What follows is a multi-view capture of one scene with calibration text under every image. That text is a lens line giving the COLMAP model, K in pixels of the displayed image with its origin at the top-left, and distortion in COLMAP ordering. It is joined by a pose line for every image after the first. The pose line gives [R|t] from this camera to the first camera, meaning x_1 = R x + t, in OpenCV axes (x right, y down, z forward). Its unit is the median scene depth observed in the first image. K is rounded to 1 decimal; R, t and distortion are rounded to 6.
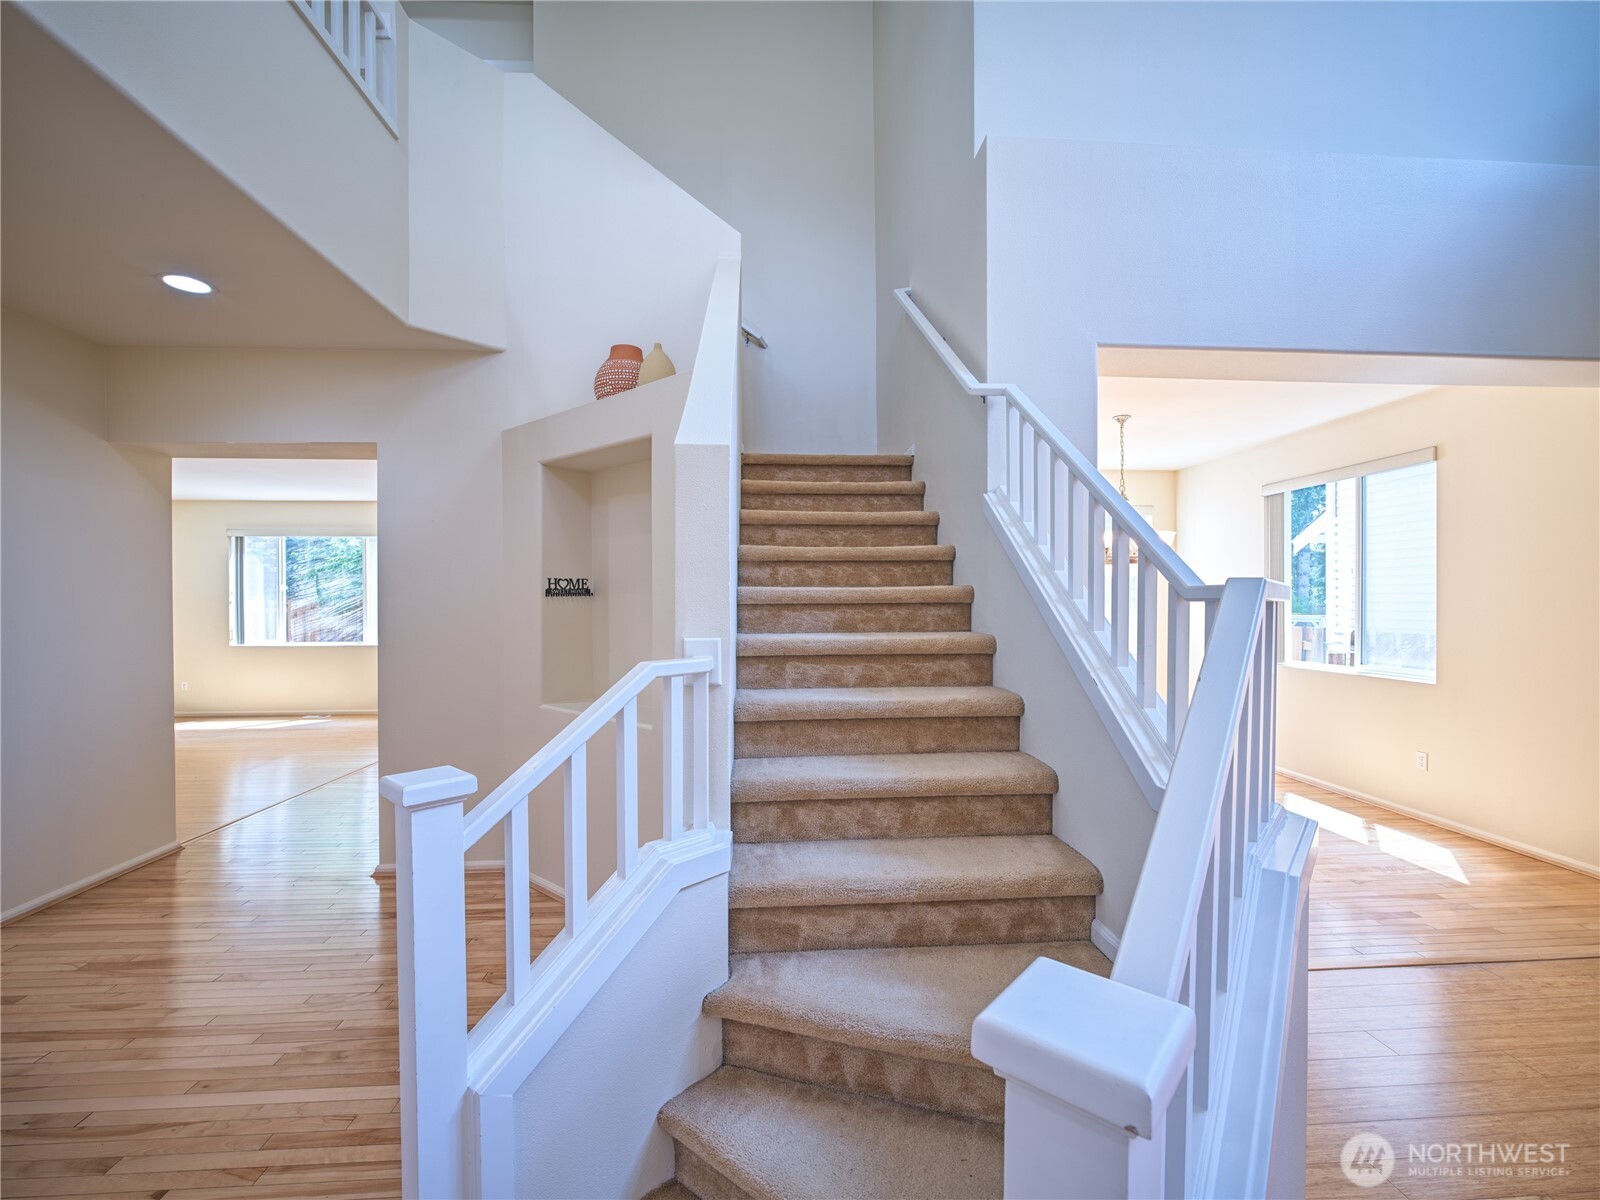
lens RADIAL K [[702.3, 0, 794.1], [0, 702.3, 603.6], [0, 0, 1]] dist [-0.008109, 0.001793]
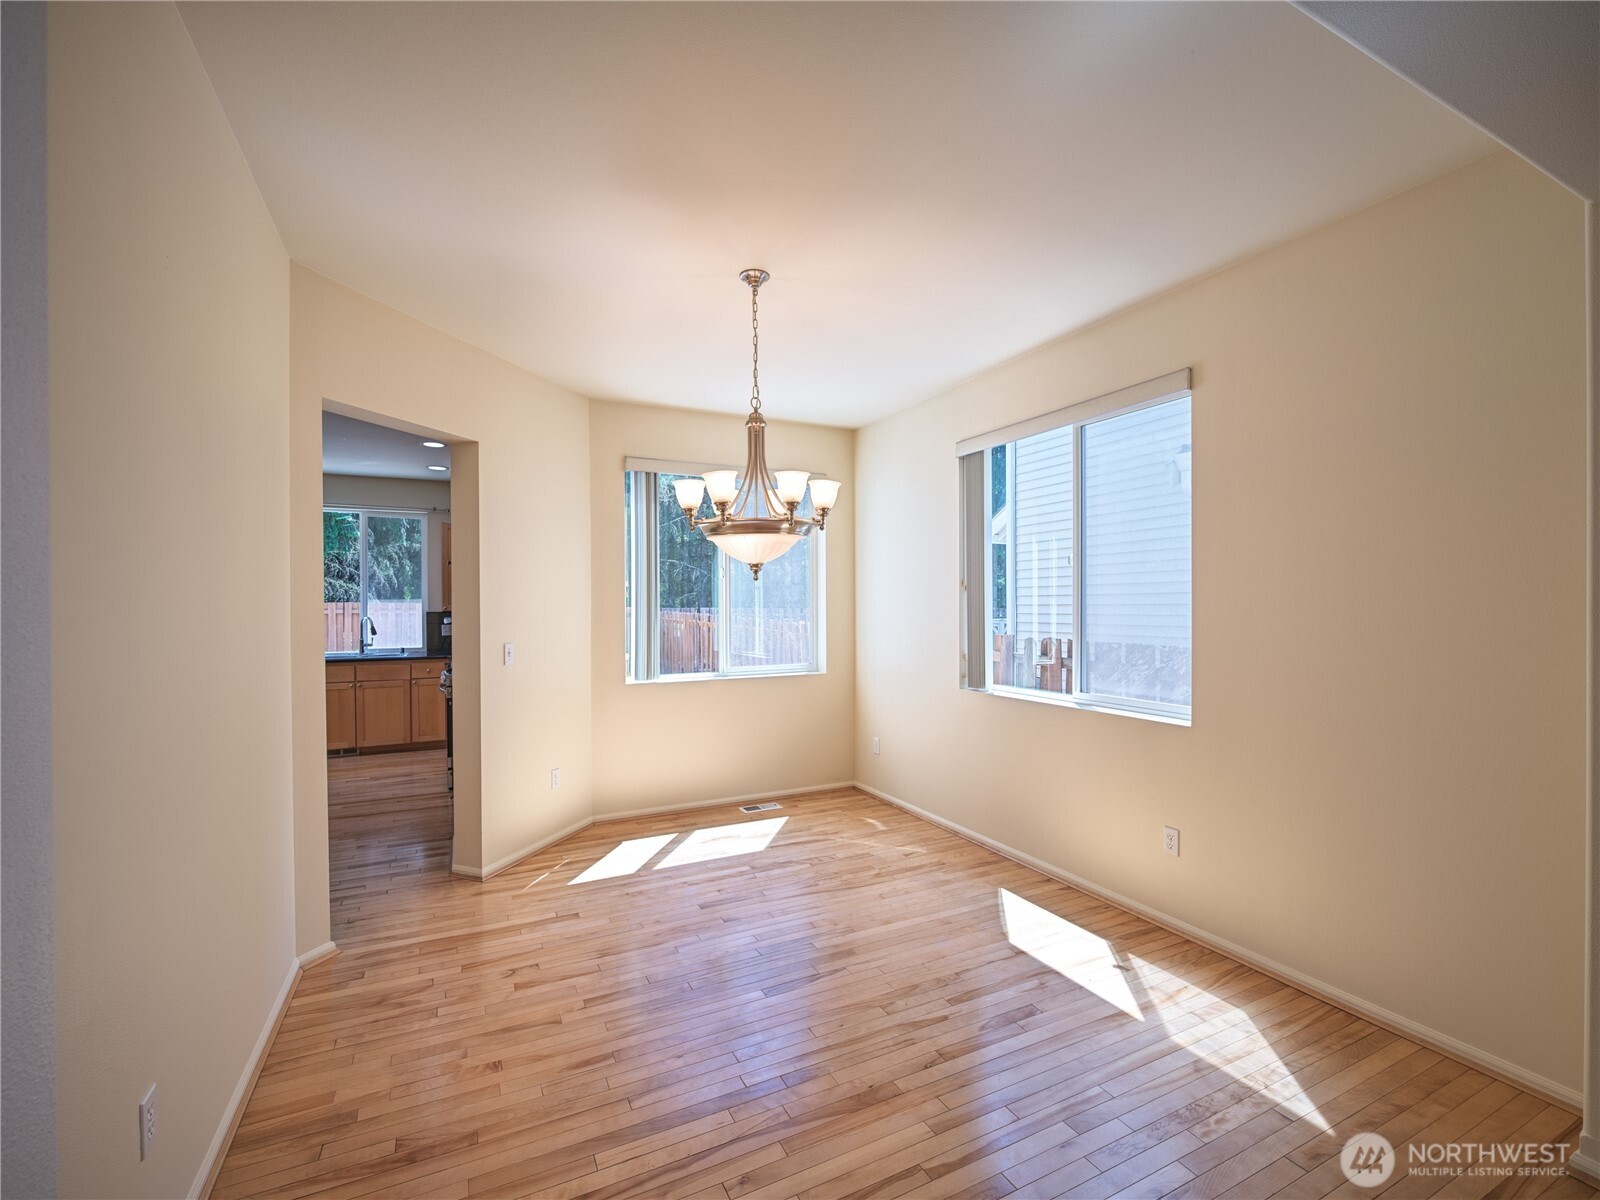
lens RADIAL K [[702.3, 0, 799.4], [0, 702.3, 607.1], [0, 0, 1]] dist [-0.008109, 0.001793]
pose [[0.921437, -0.006716, 0.388469, 0.578124], [0.006461, 0.999977, 0.001963, -0.003687], [-0.388473, 0.000702, 0.921460, 0.965931]]
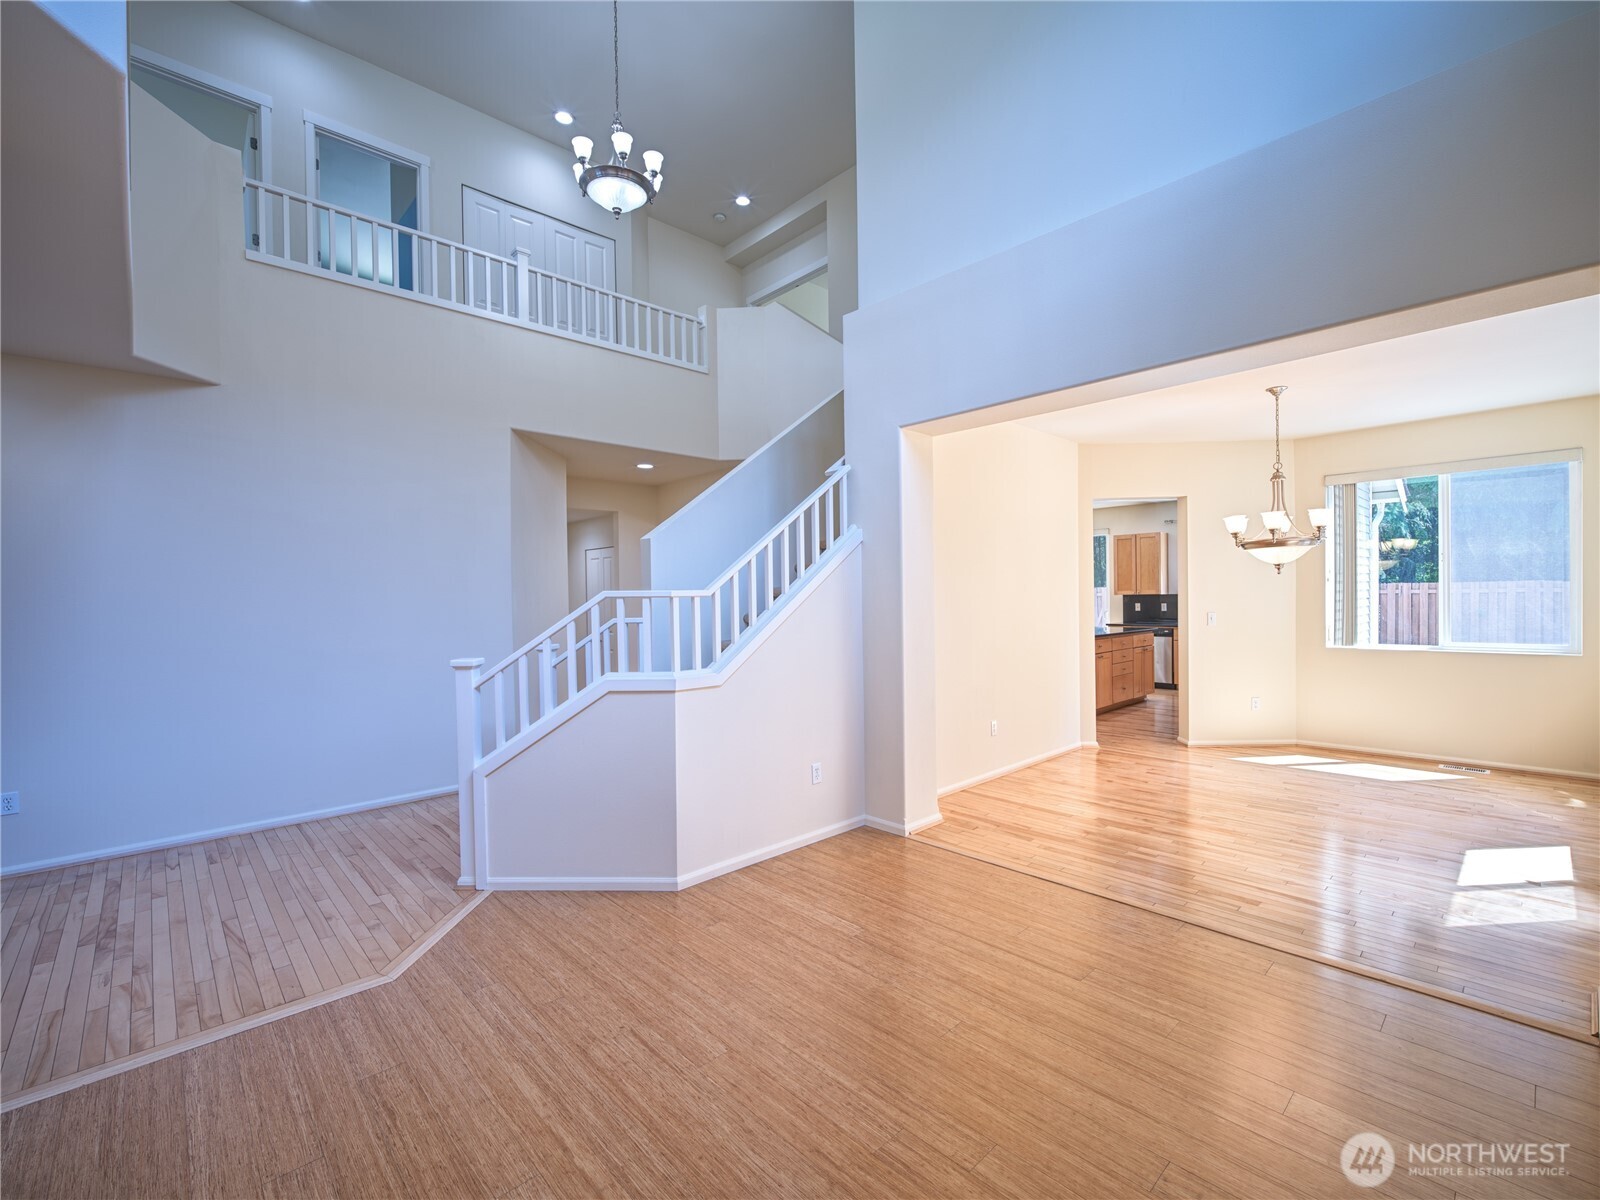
lens RADIAL K [[702.3, 0, 792.5], [0, 702.3, 605.7], [0, 0, 1]] dist [-0.008109, 0.001793]
pose [[0.634492, 0.001679, -0.772928, 1.613934], [0.013432, 0.999823, 0.013198, -0.003242], [0.772813, -0.018756, 0.634357, -0.182615]]
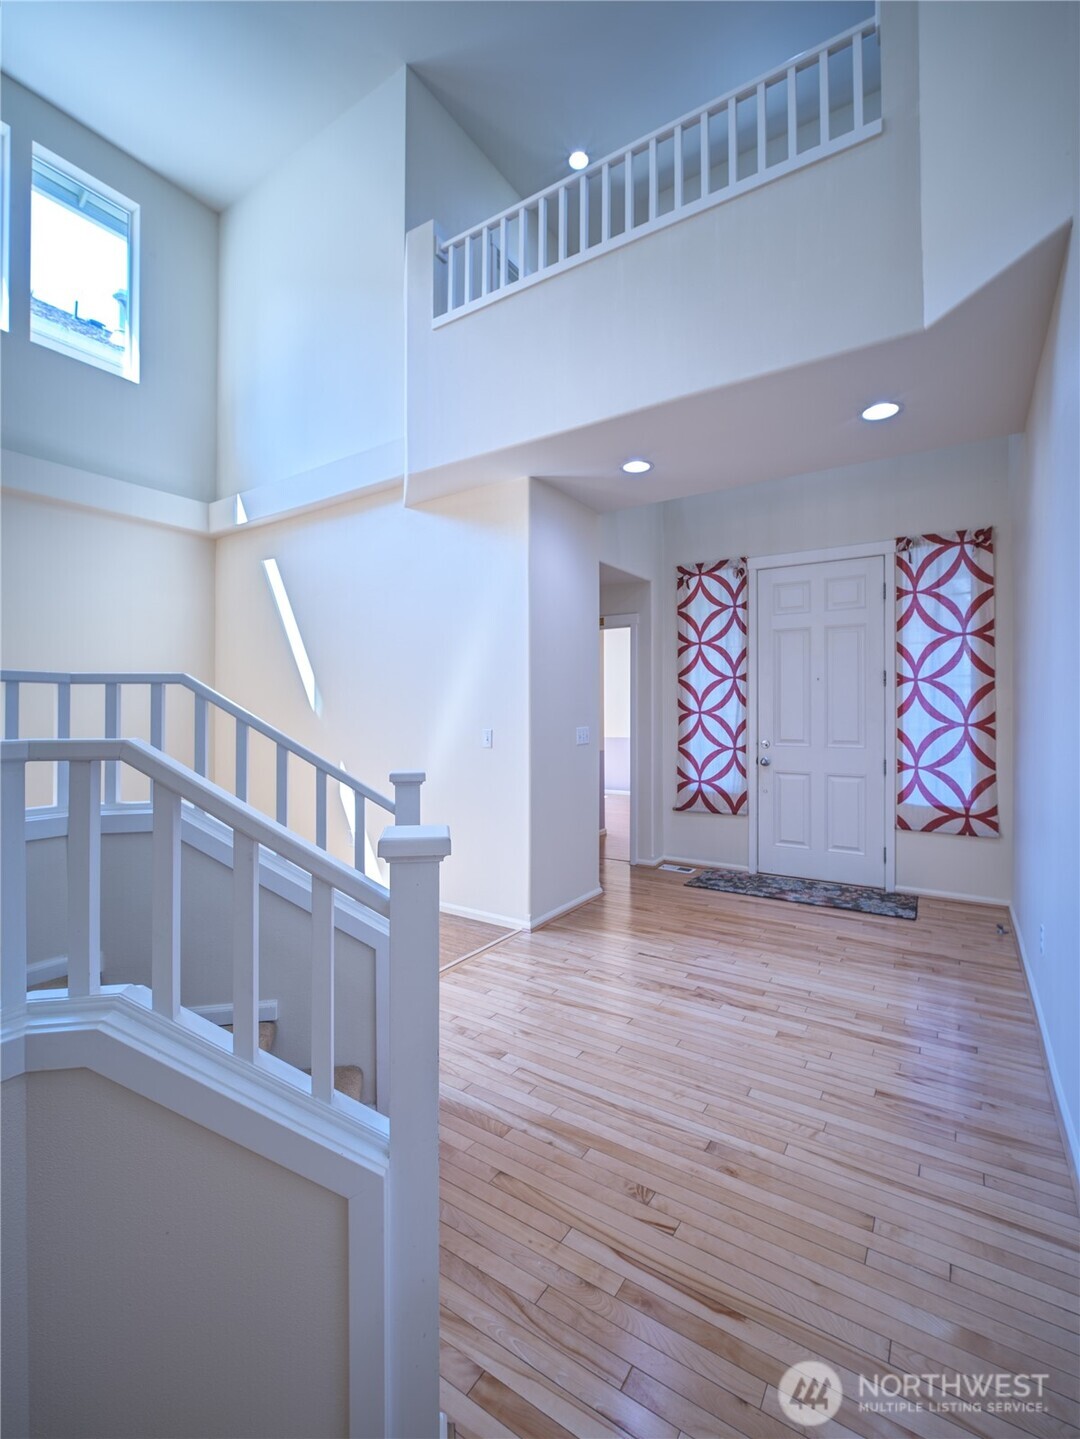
lens RADIAL K [[631.6, 0, 541.6], [0, 631.6, 715.0], [0, 0, 1]] dist [-0.008109, 0.001793]
pose [[-0.801365, -0.000436, 0.598176, -0.569017], [0.002550, 0.999988, 0.004145, 0.037939], [-0.598171, 0.004847, -0.801354, 0.792489]]
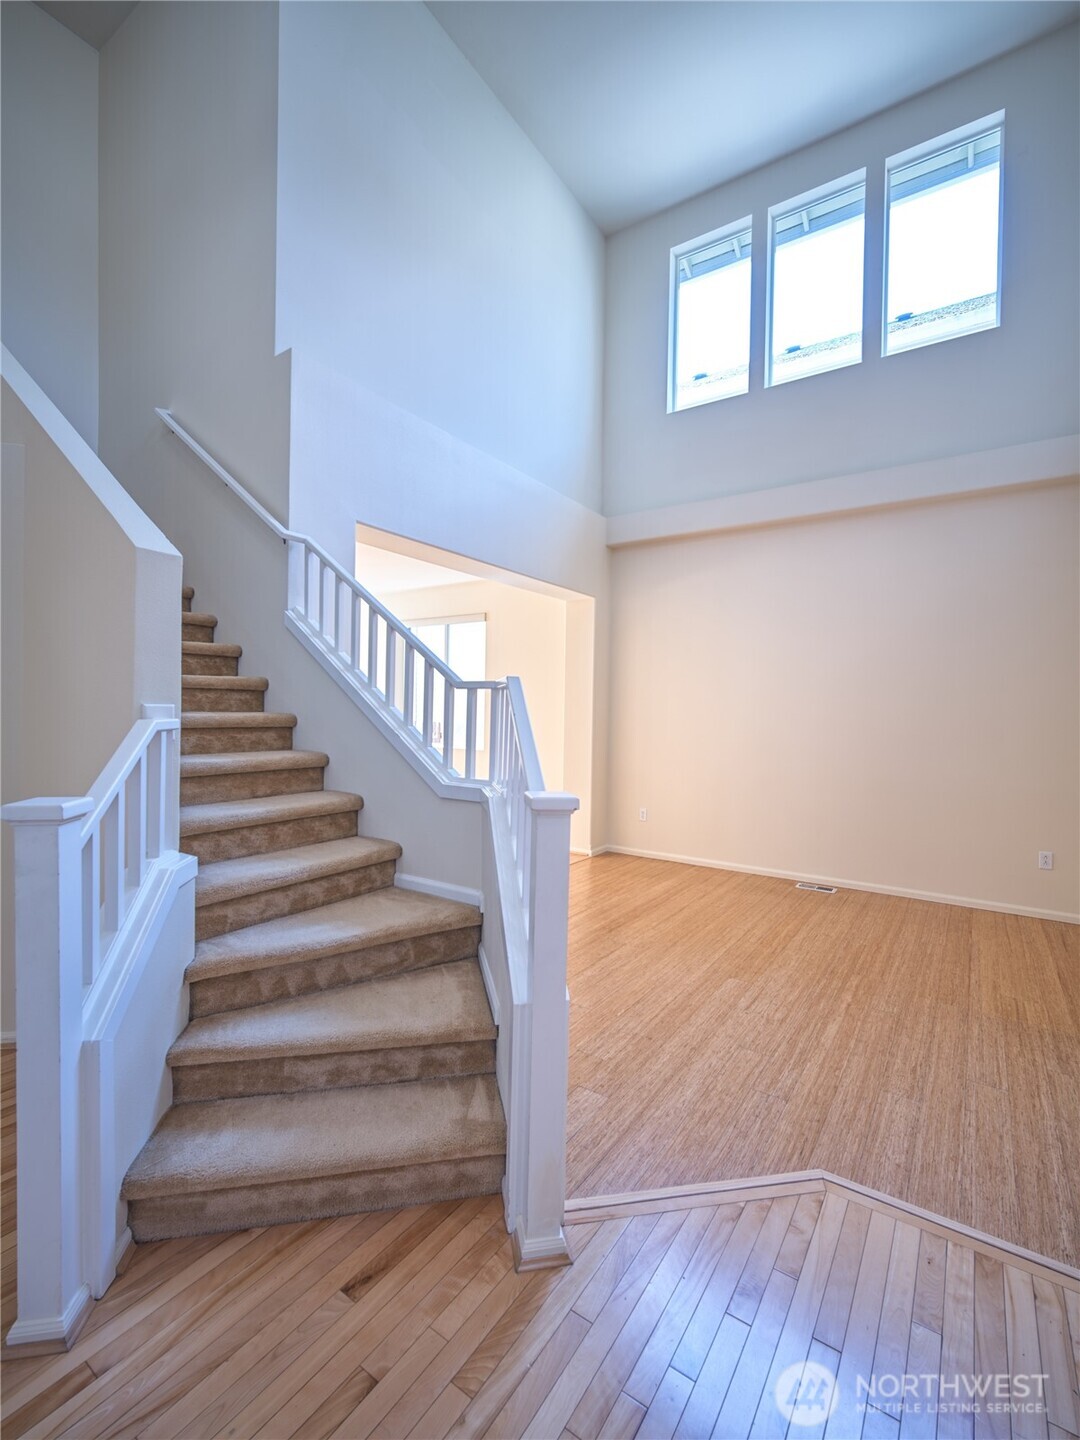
lens RADIAL K [[632.1, 0, 560.7], [0, 632.1, 717.9], [0, 0, 1]] dist [-0.008109, 0.001793]
pose [[0.601061, 0.003451, 0.799195, -0.405930], [-0.017564, 0.999806, 0.008892, 0.033962], [-0.799010, -0.019382, 0.601006, -0.180125]]
